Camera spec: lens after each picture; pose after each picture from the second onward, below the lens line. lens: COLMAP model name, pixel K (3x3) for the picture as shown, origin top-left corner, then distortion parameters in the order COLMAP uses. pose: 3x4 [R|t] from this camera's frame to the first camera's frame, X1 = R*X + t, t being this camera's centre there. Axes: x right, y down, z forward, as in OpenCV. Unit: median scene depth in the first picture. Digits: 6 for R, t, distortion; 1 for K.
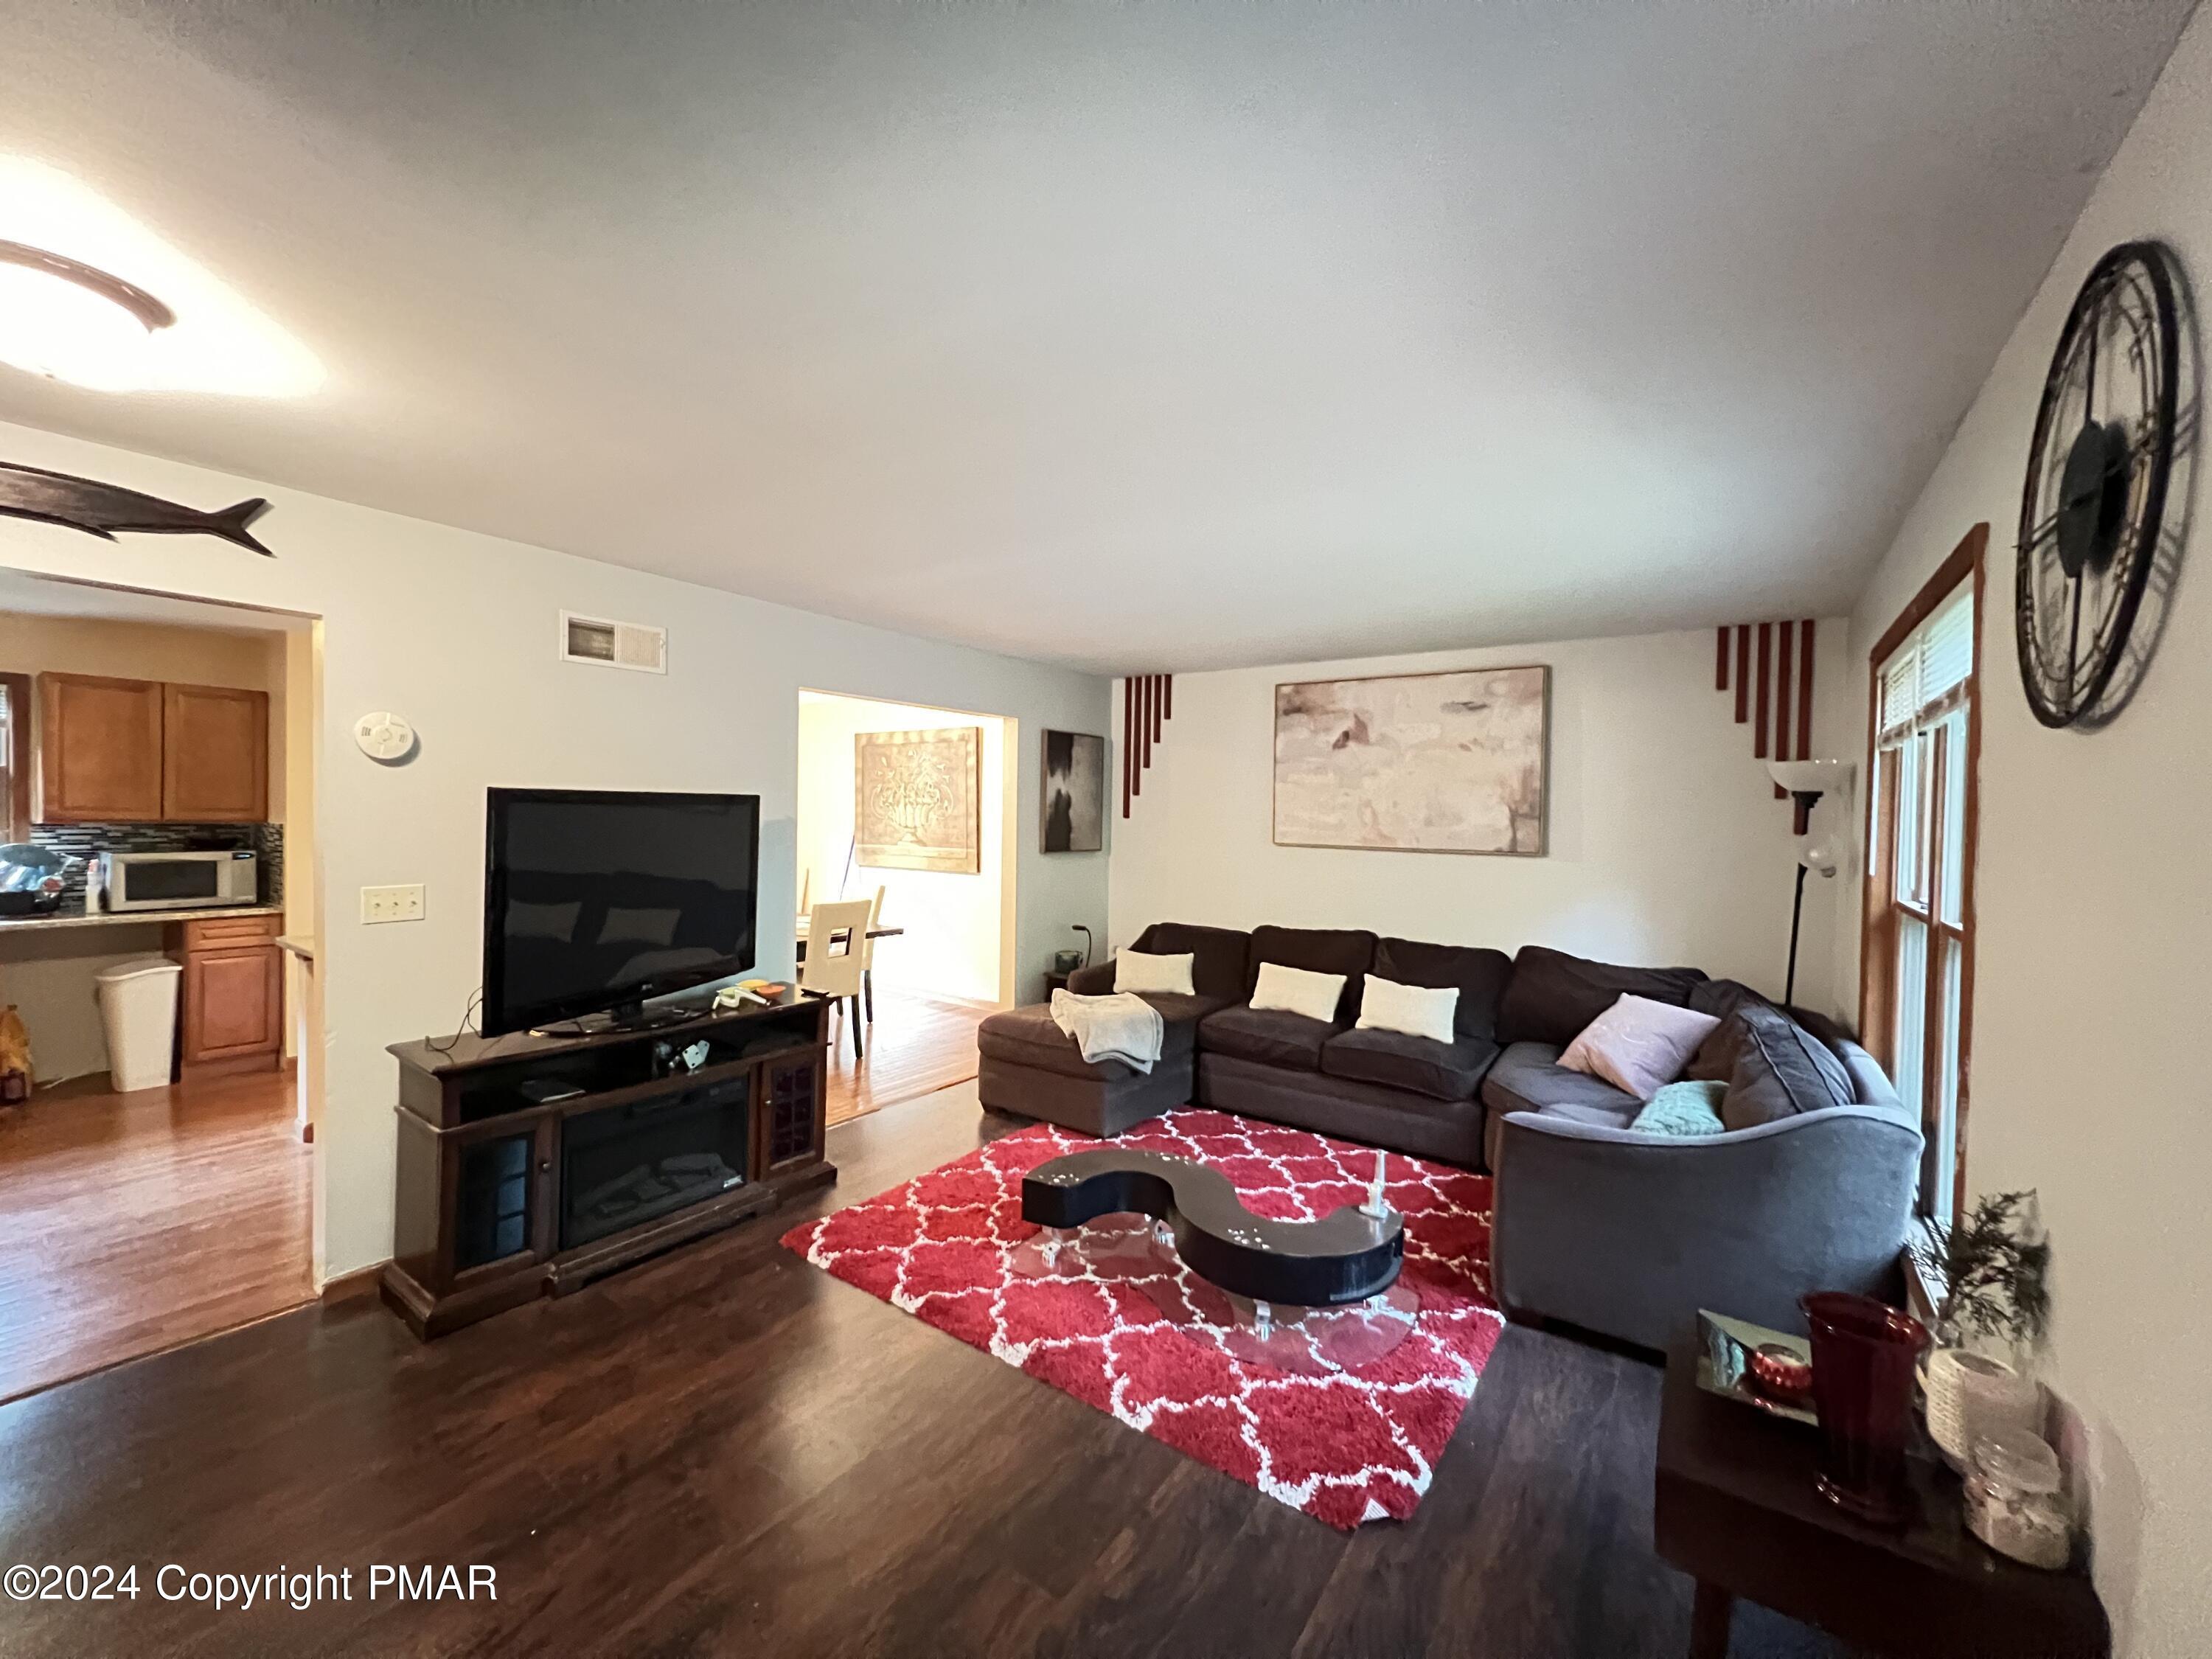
lens RADIAL K [[885.5, 0, 1097.3], [0, 885.5, 830.5], [0, 0, 1]] dist [-0.003190, 0.000971]
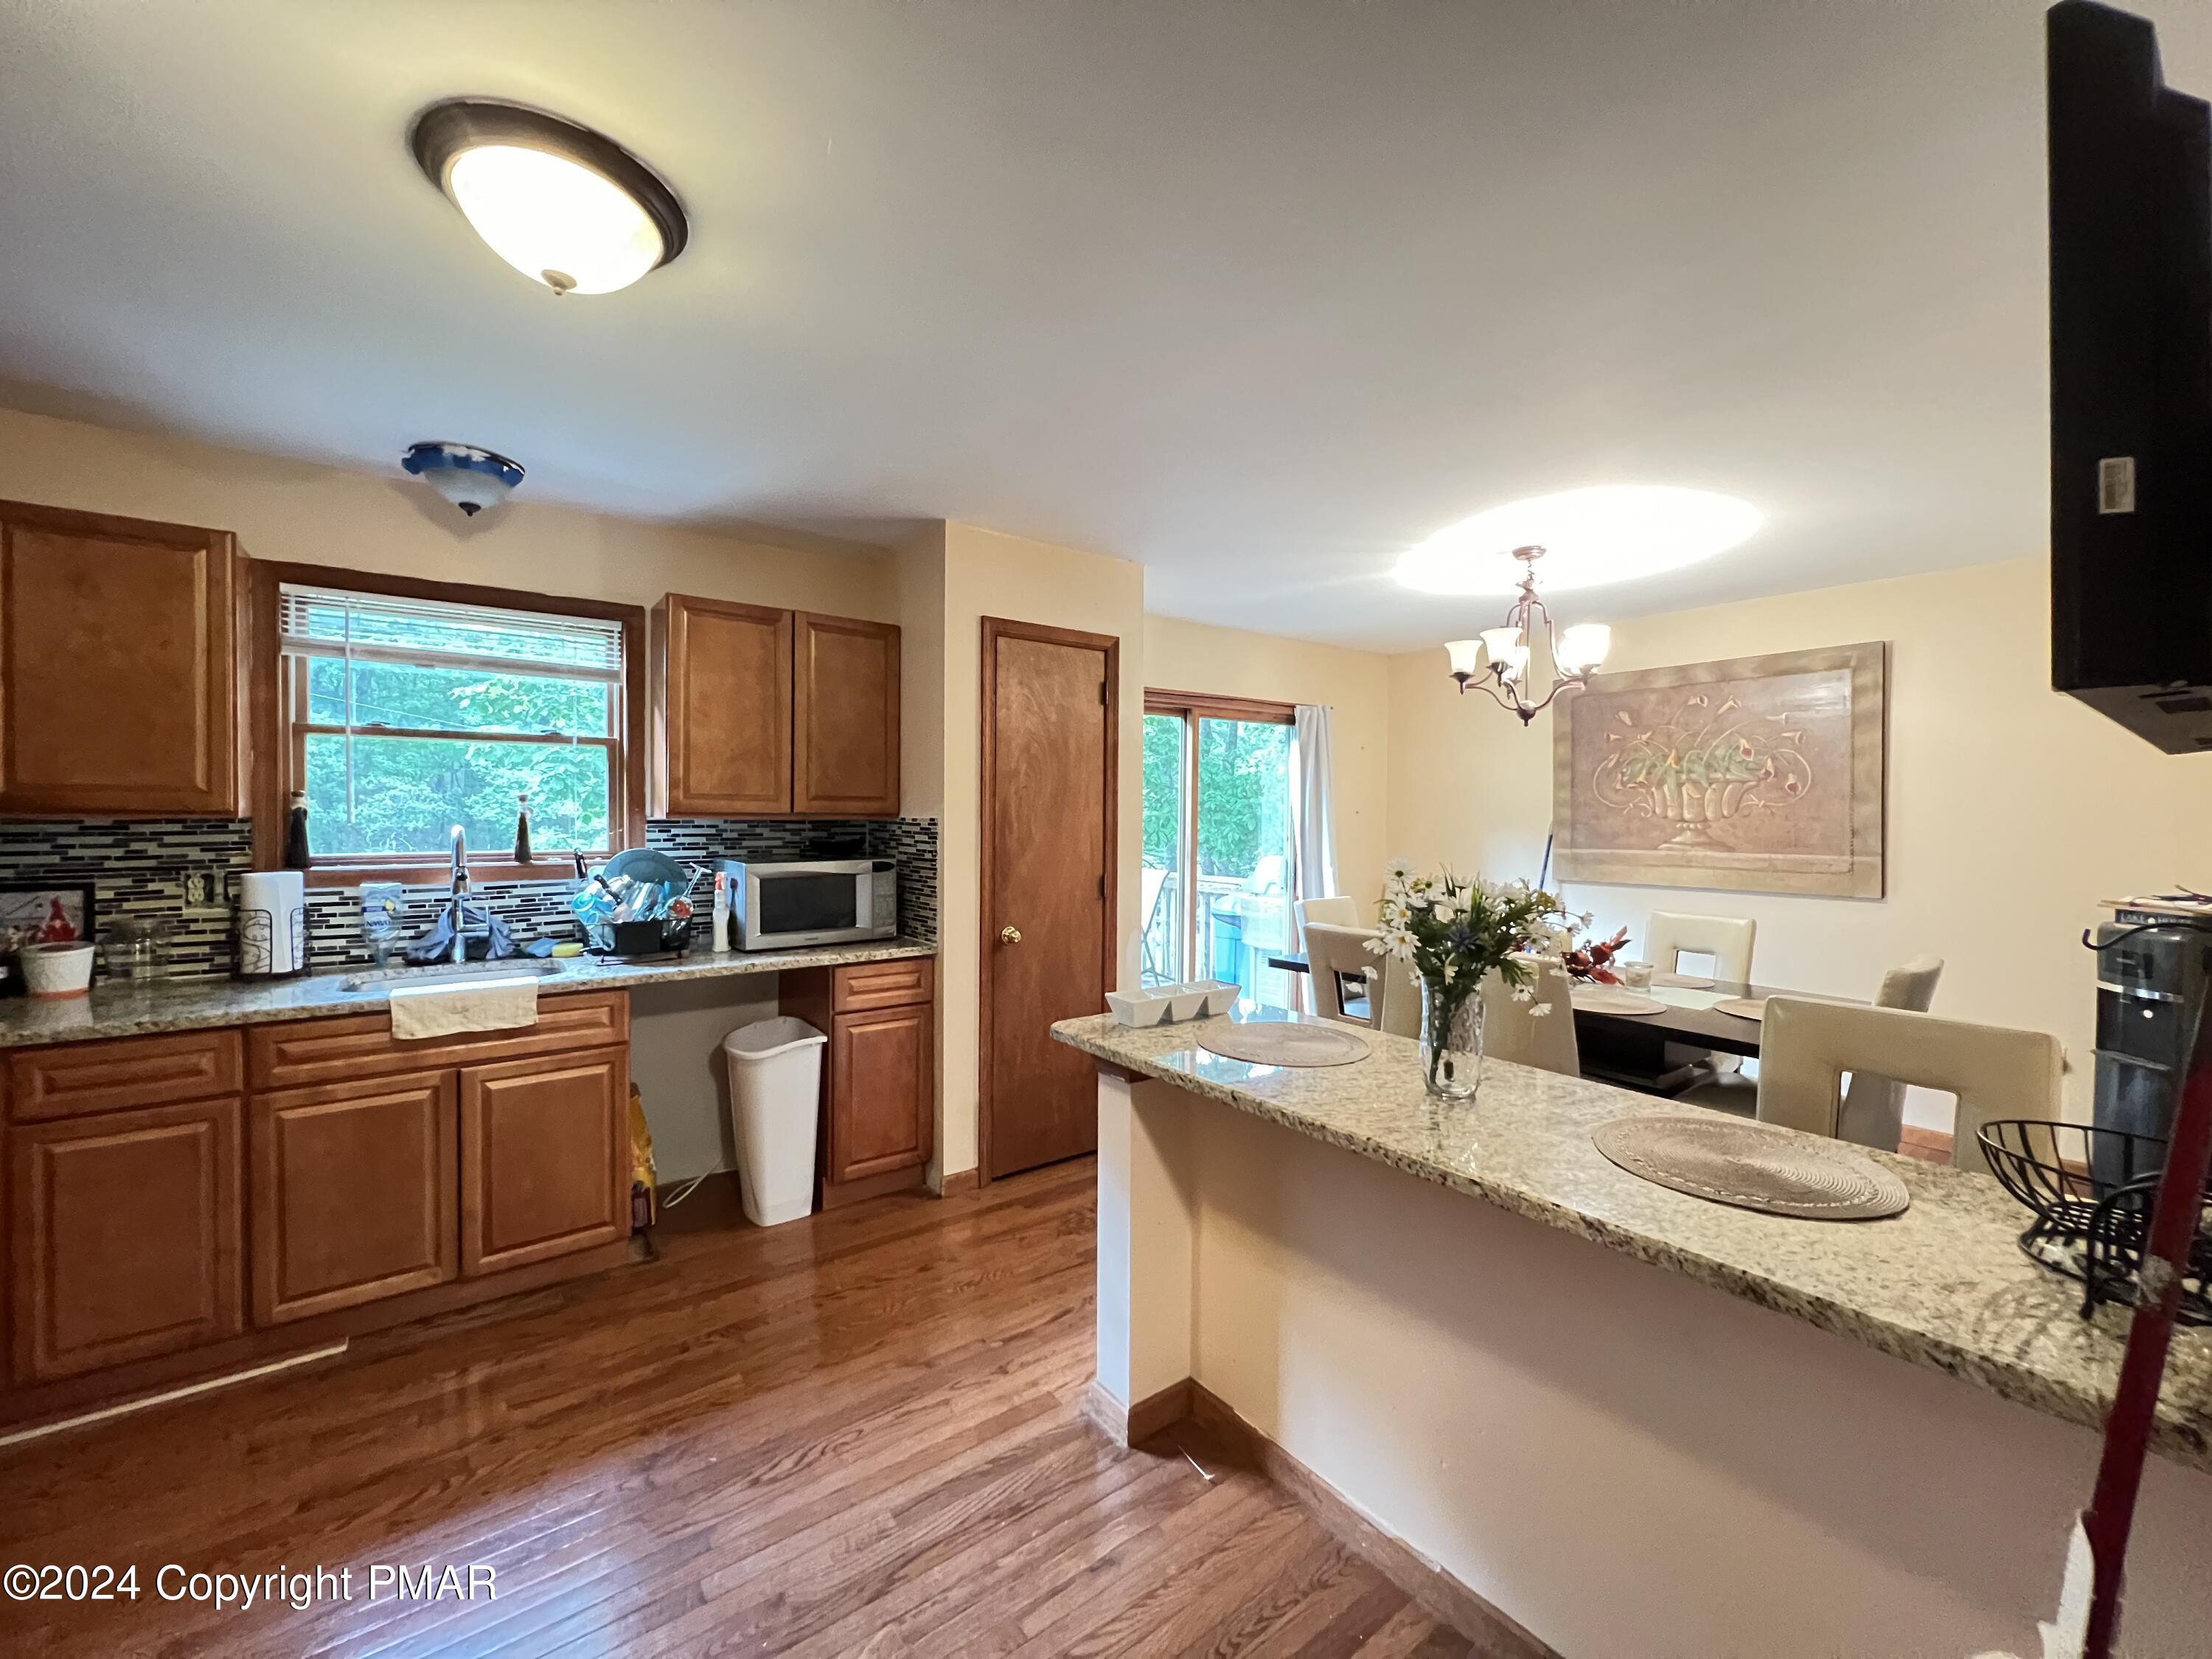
lens RADIAL K [[885.5, 0, 1101.6], [0, 885.5, 827.3], [0, 0, 1]] dist [-0.003190, 0.000971]
pose [[0.951104, -0.008334, -0.308757, -0.606676], [0.005879, 0.999943, -0.008879, 0.006056], [0.308814, 0.006630, 0.951099, 0.416151]]
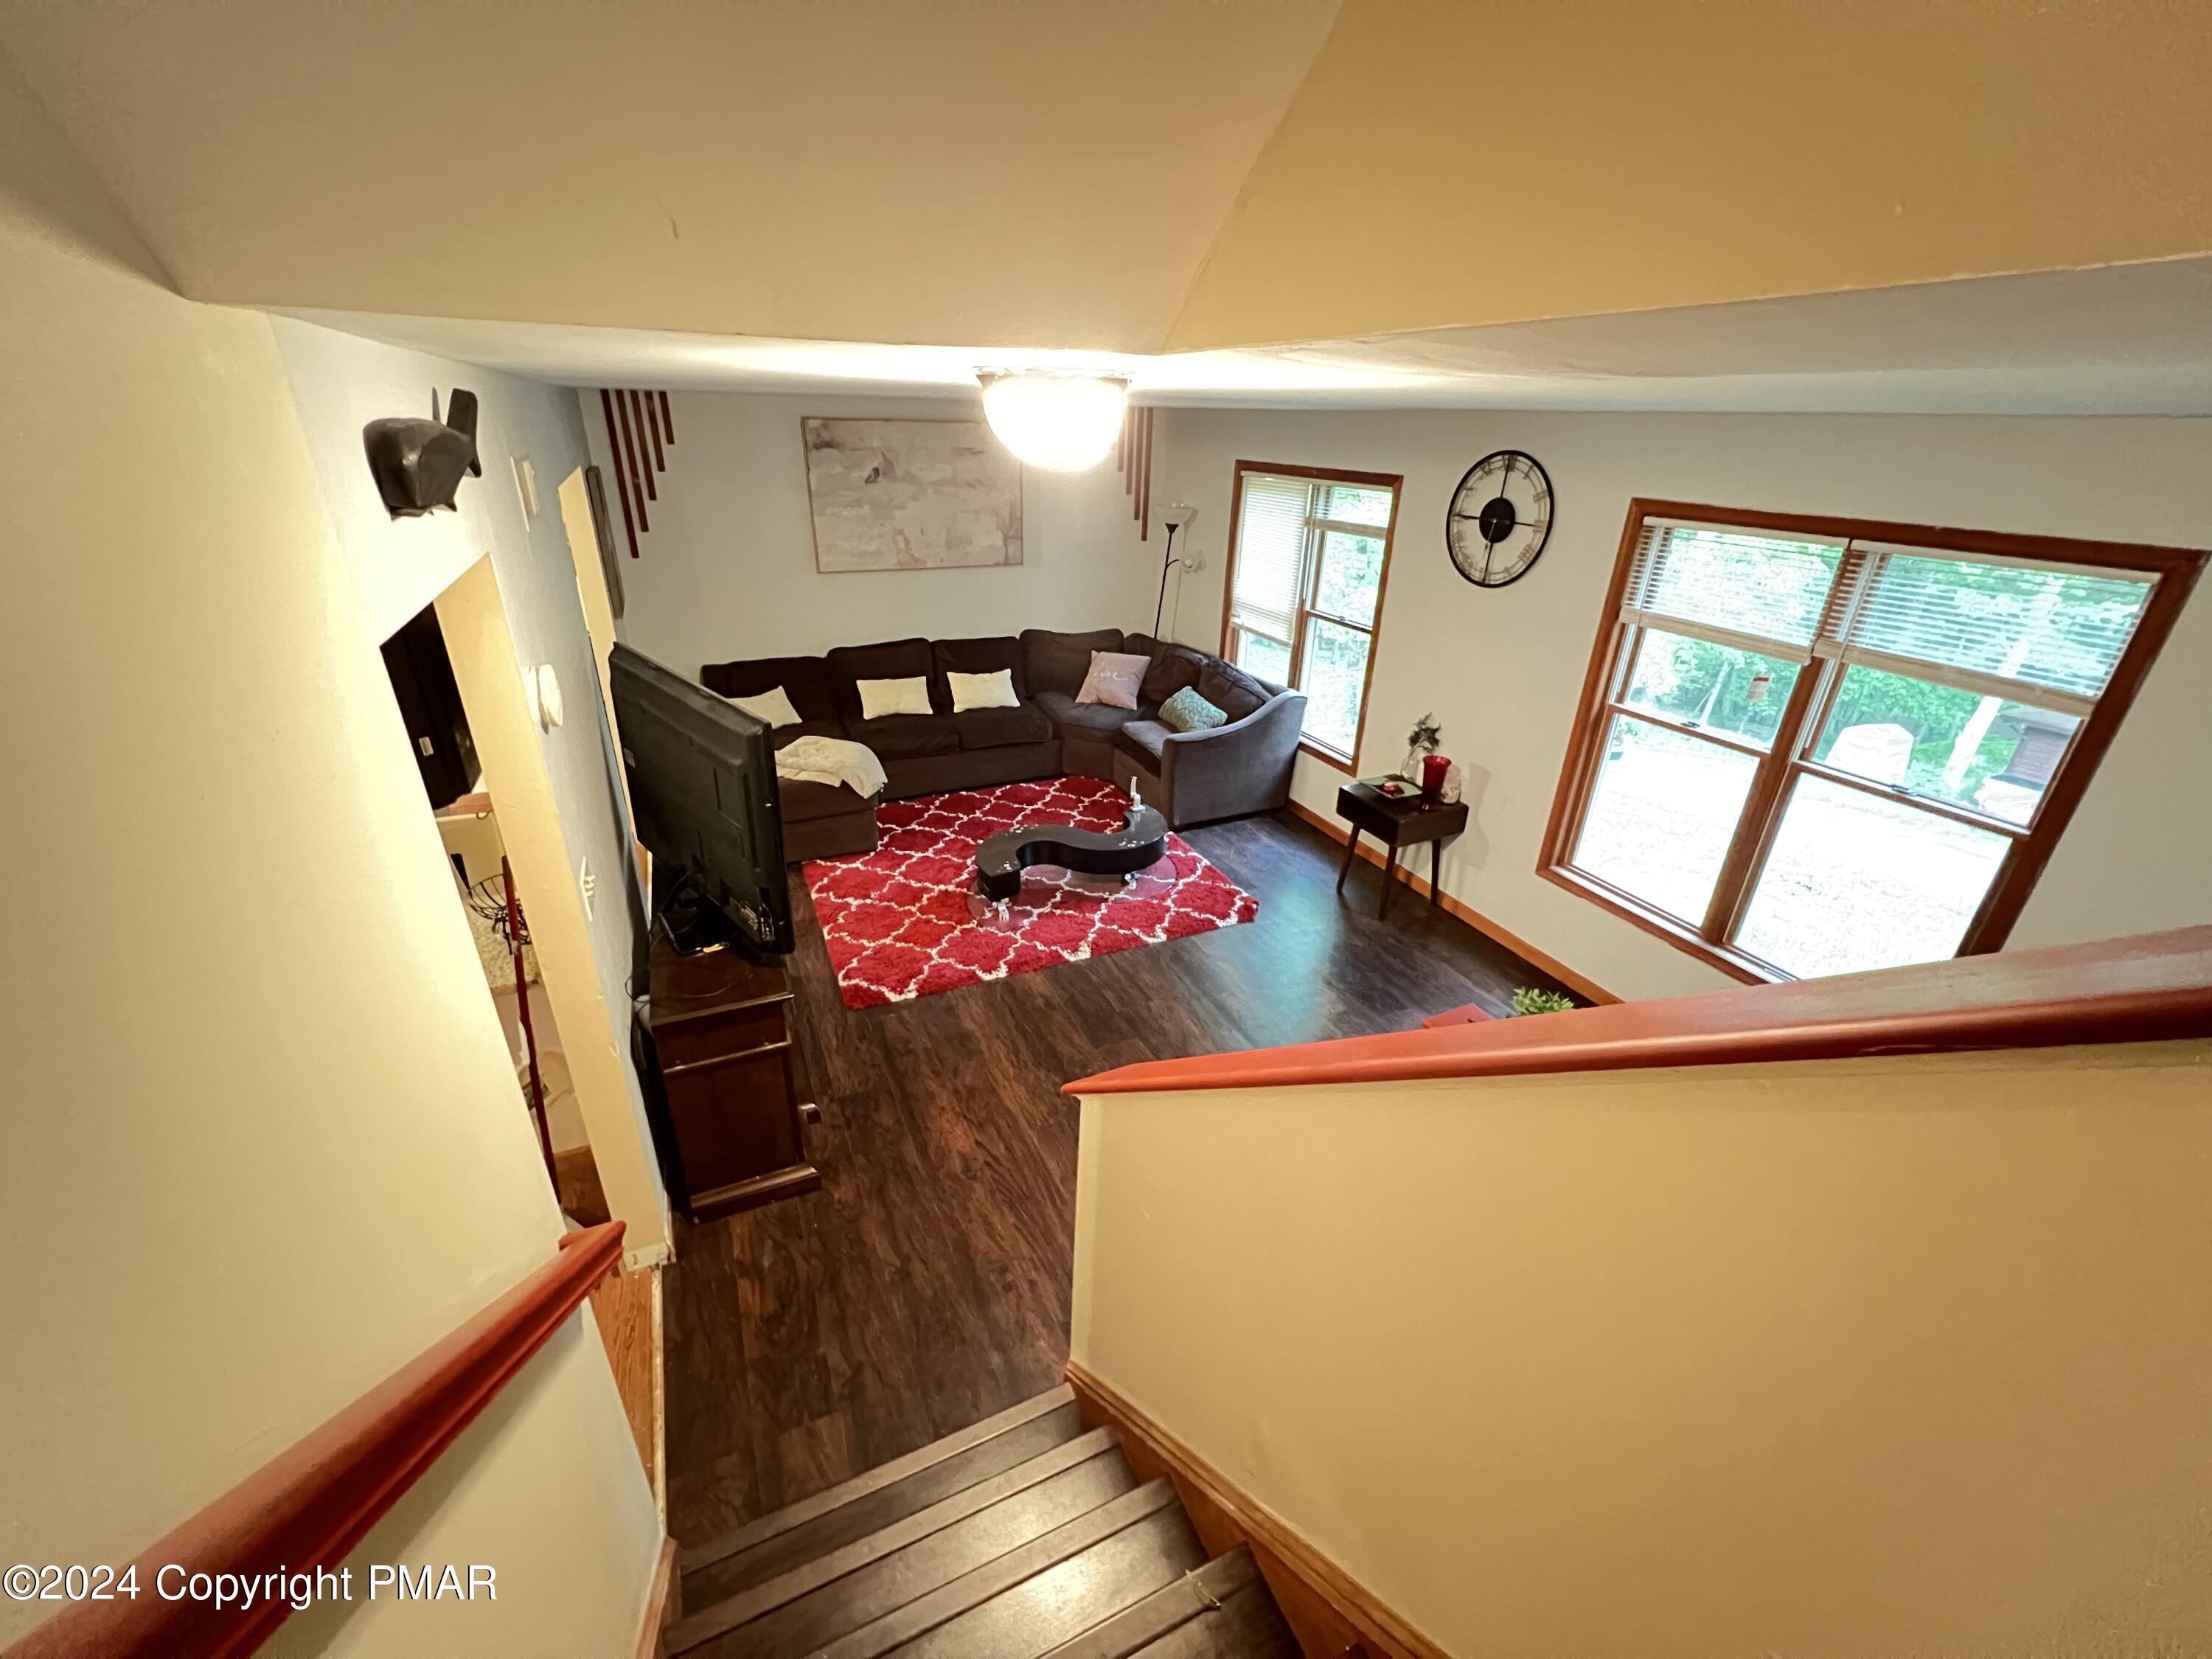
lens RADIAL K [[885.5, 0, 1114.2], [0, 885.5, 828.8], [0, 0, 1]] dist [-0.003190, 0.000971]
pose [[0.488709, -0.372513, 0.788922, -0.696047], [0.001560, 0.904635, 0.426184, -0.188556], [-0.872445, -0.207049, 0.442685, 0.123129]]
